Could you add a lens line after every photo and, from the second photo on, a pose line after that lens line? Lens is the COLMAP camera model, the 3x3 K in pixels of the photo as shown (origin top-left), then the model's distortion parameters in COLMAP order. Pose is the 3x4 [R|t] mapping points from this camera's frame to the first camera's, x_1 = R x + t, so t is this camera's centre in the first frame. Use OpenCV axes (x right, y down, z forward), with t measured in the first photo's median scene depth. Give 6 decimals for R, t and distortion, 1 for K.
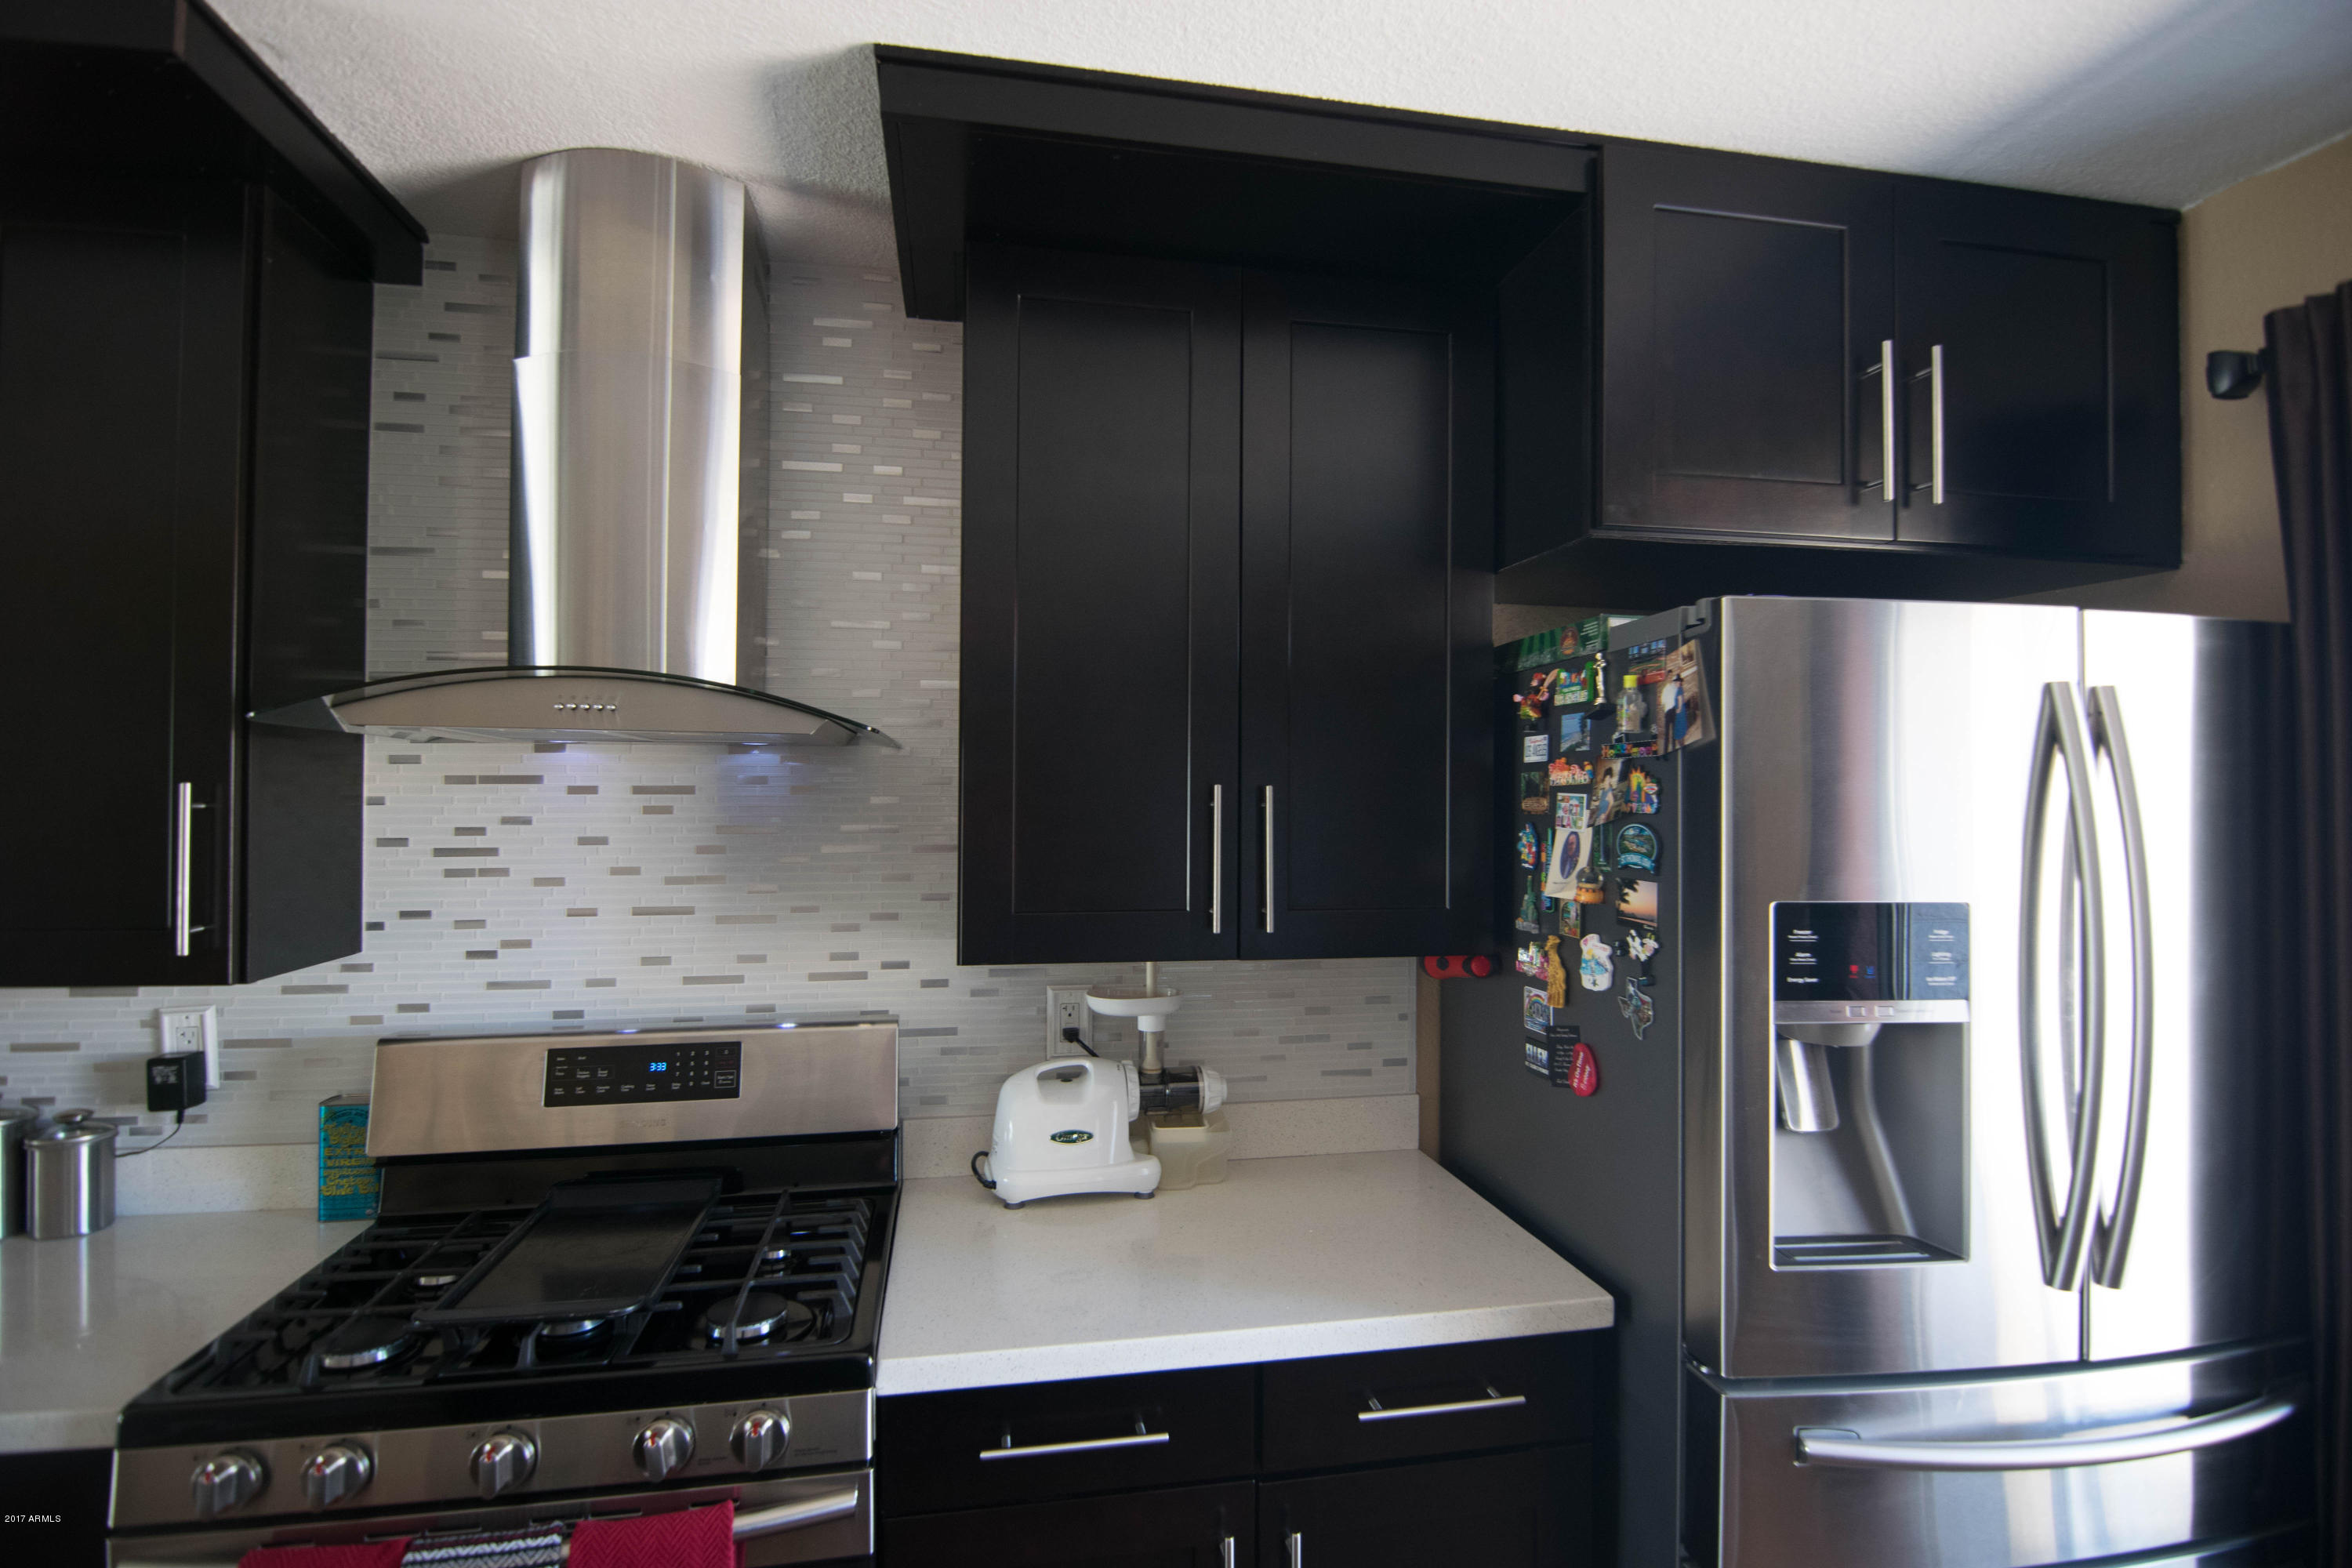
lens RADIAL K [[1124.5, 0, 1176.0], [0, 1124.5, 784.0], [0, 0, 1]] dist [-0.009301, -0.009522]
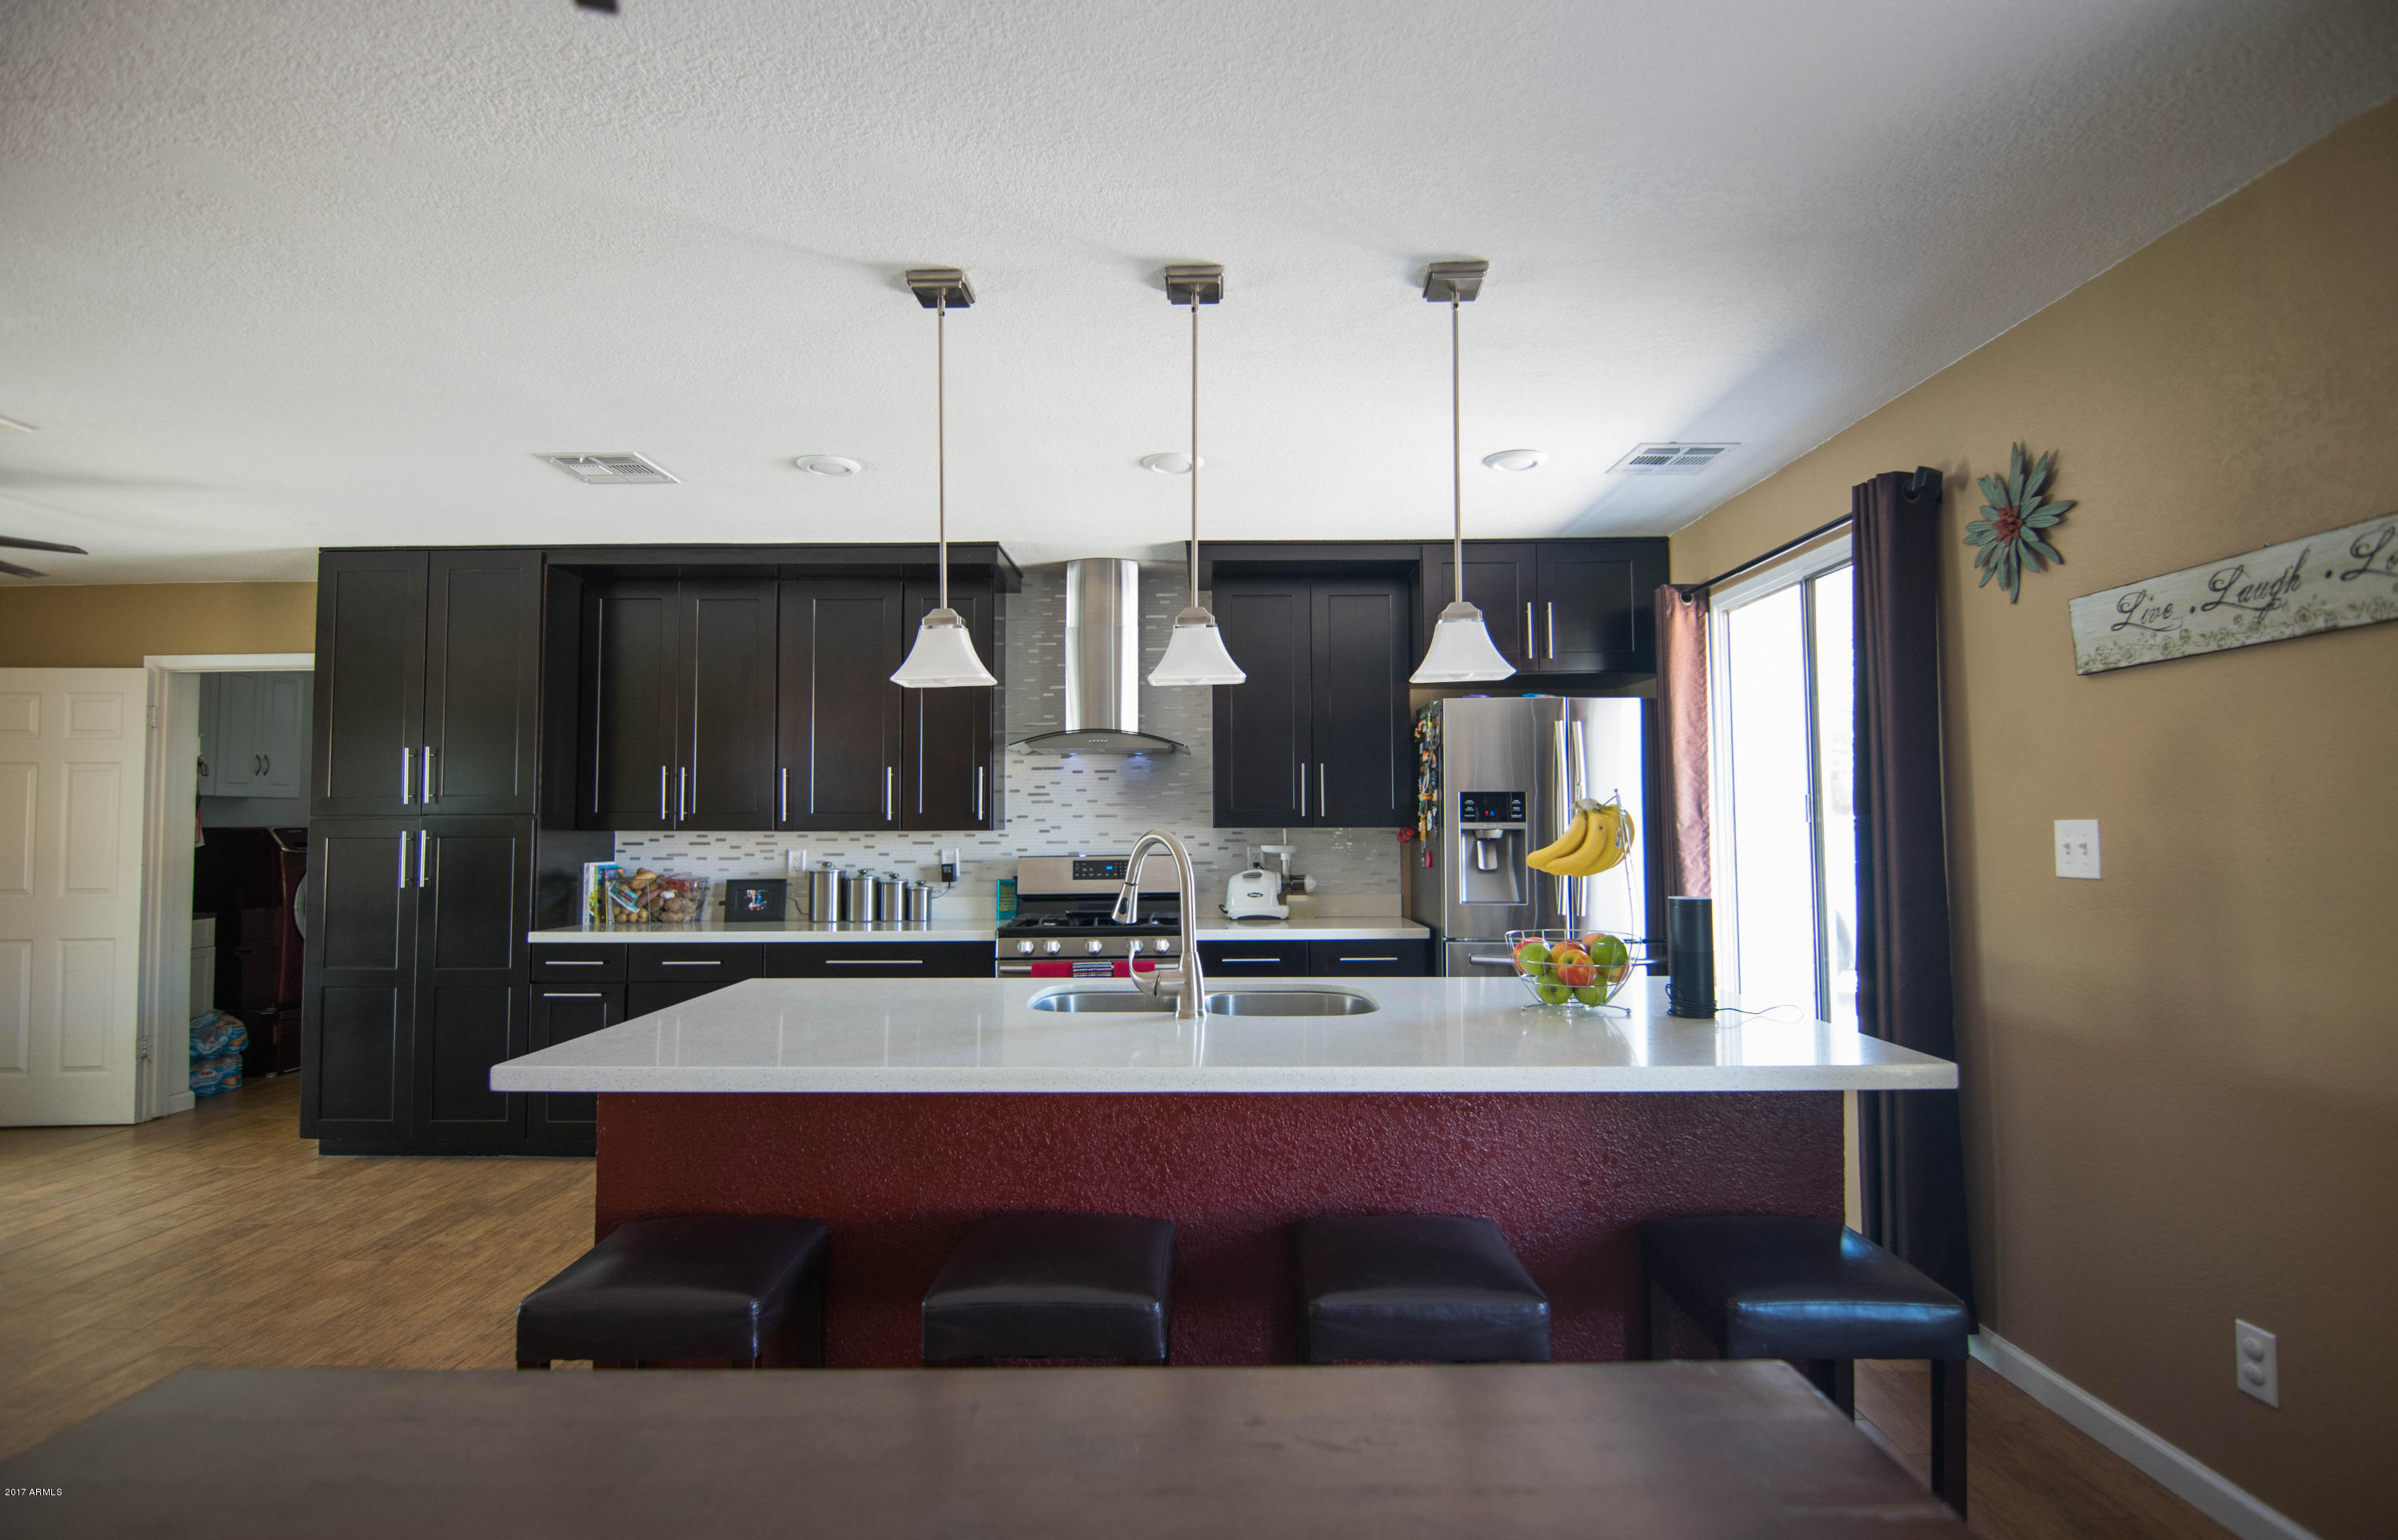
lens RADIAL K [[1176.0, 0, 1199.0], [0, 1176.0, 770.0], [0, 0, 1]] dist [0.001262, -0.013414]
pose [[0.981439, -0.019794, -0.190748, 0.329066], [0.012596, 0.999165, -0.038879, 0.123136], [0.191358, 0.035755, 0.980869, -1.864938]]
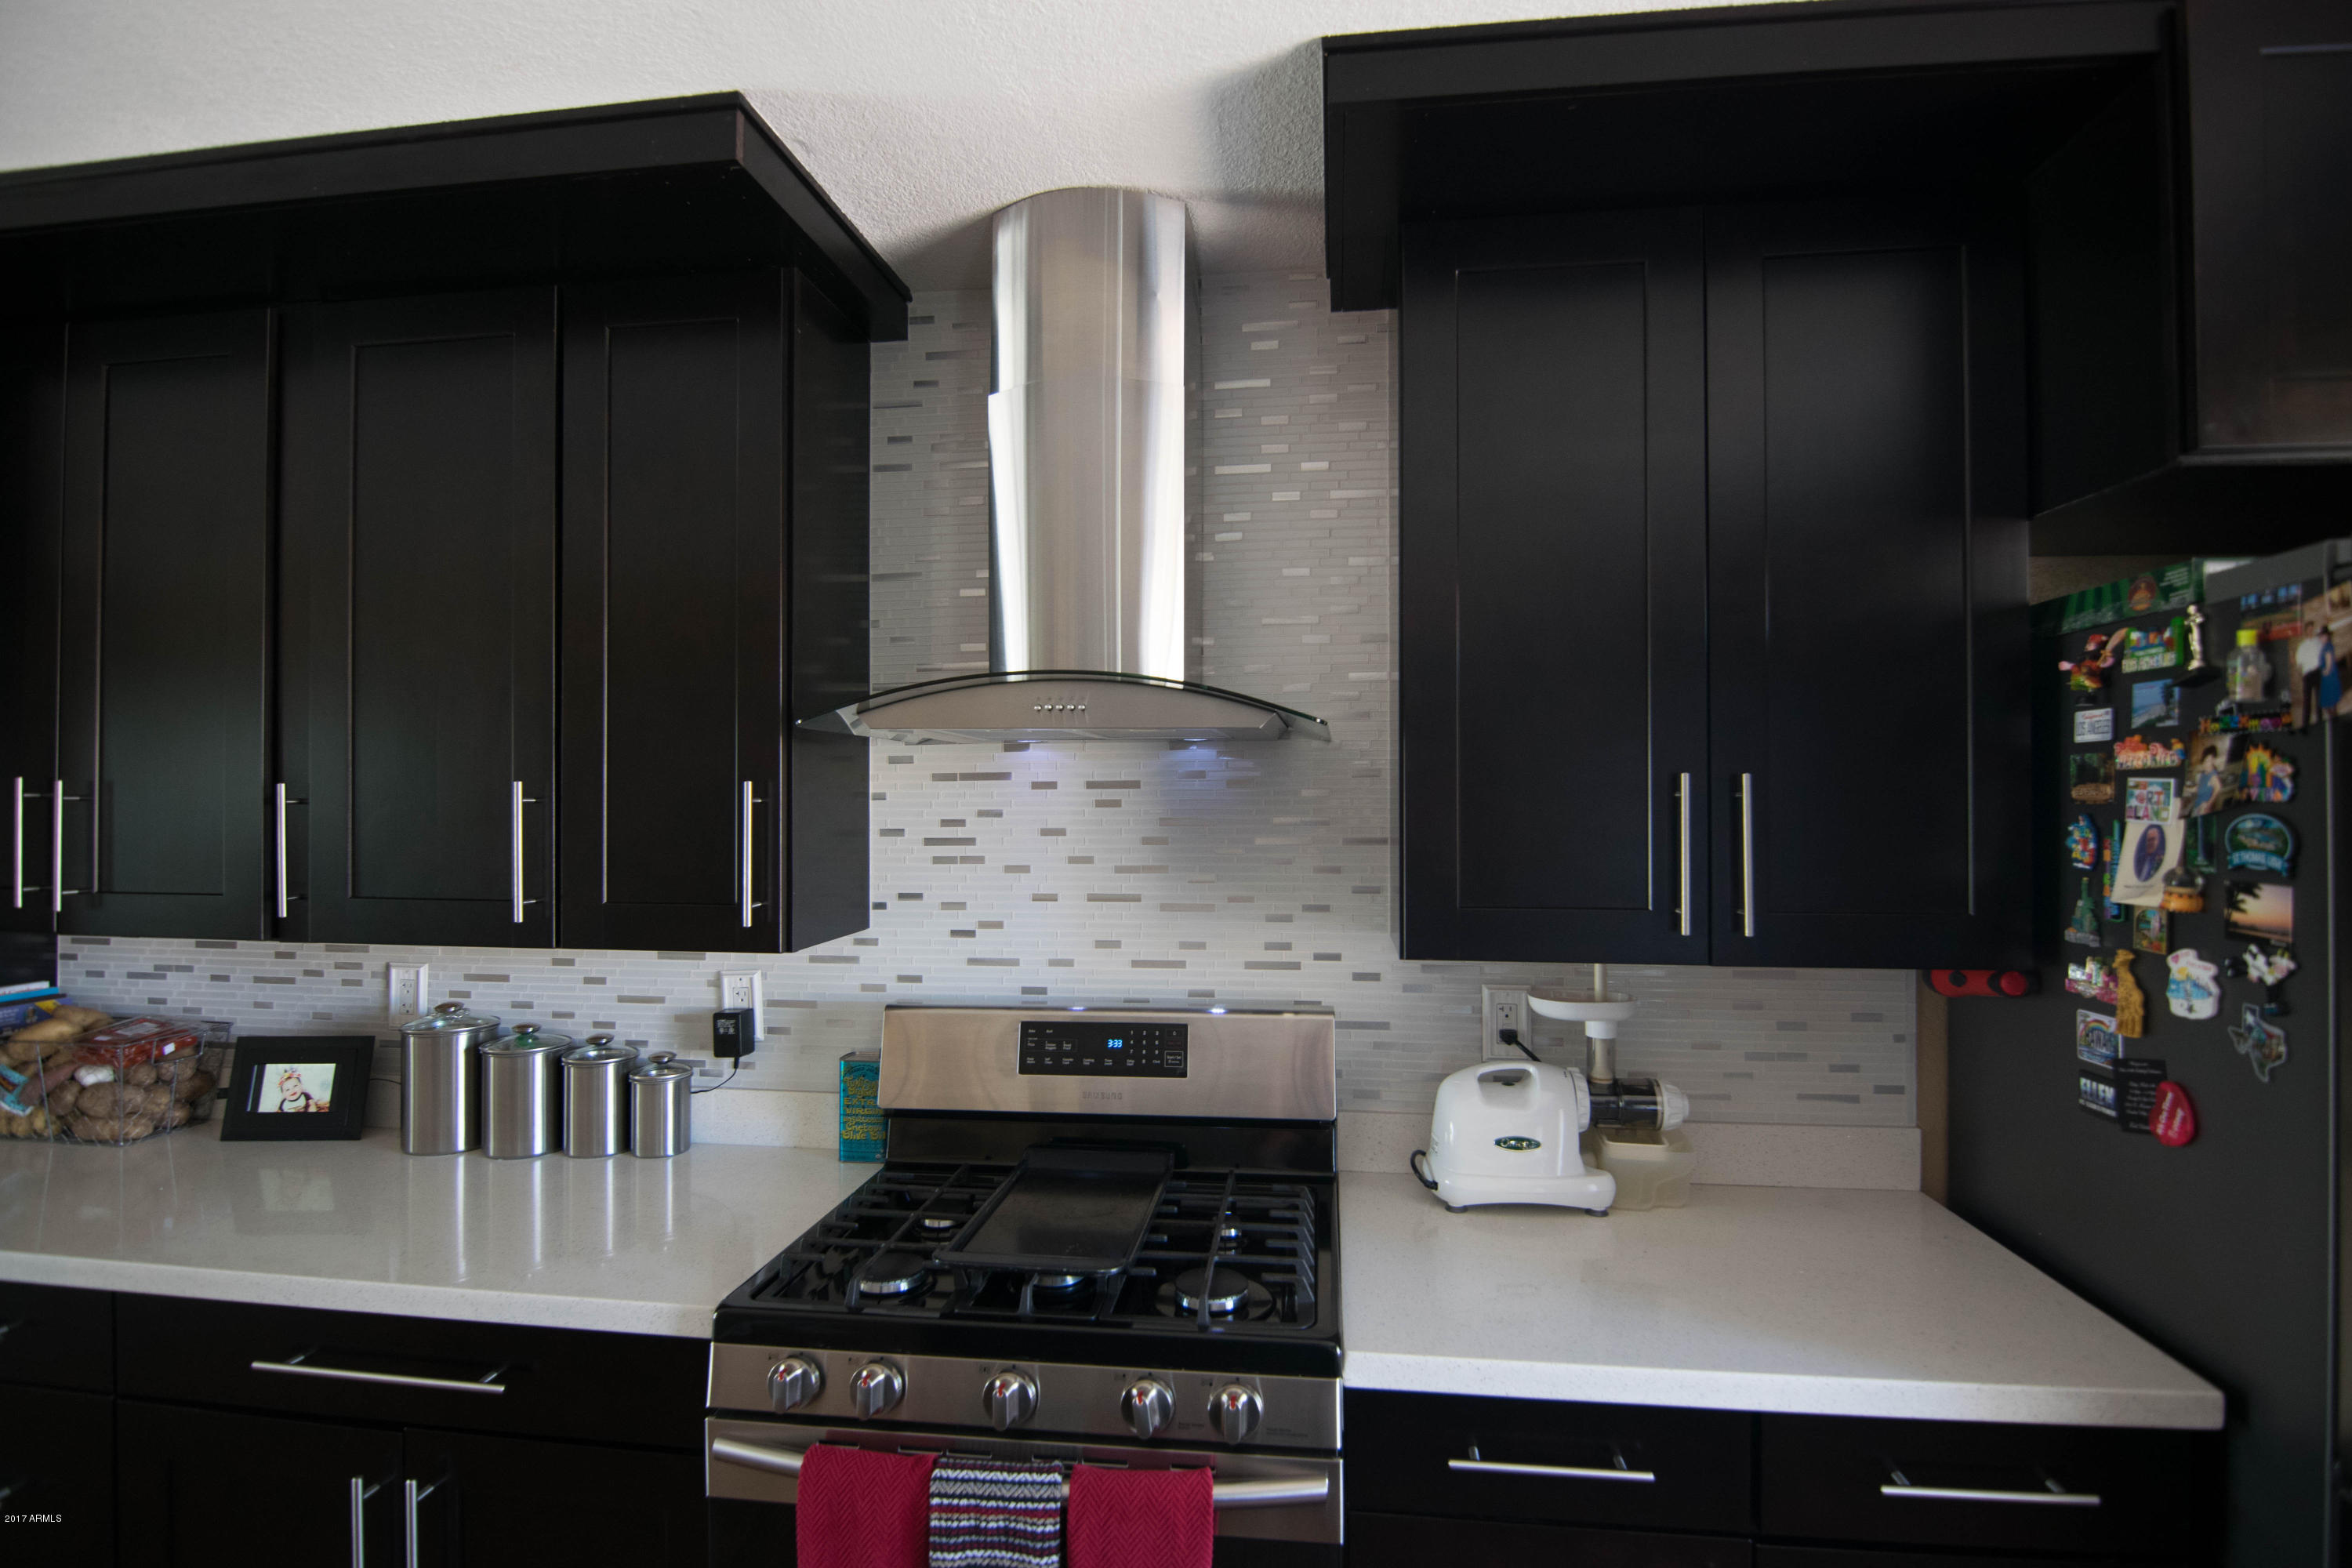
lens RADIAL K [[1124.8, 0, 1182.7], [0, 1124.8, 780.4], [0, 0, 1]] dist [0.000142, -0.018548]
pose [[0.950145, -0.010030, -0.311648, -0.063415], [0.010000, 0.999949, -0.001694, 0.003972], [0.311649, -0.001507, 0.950196, 0.002343]]
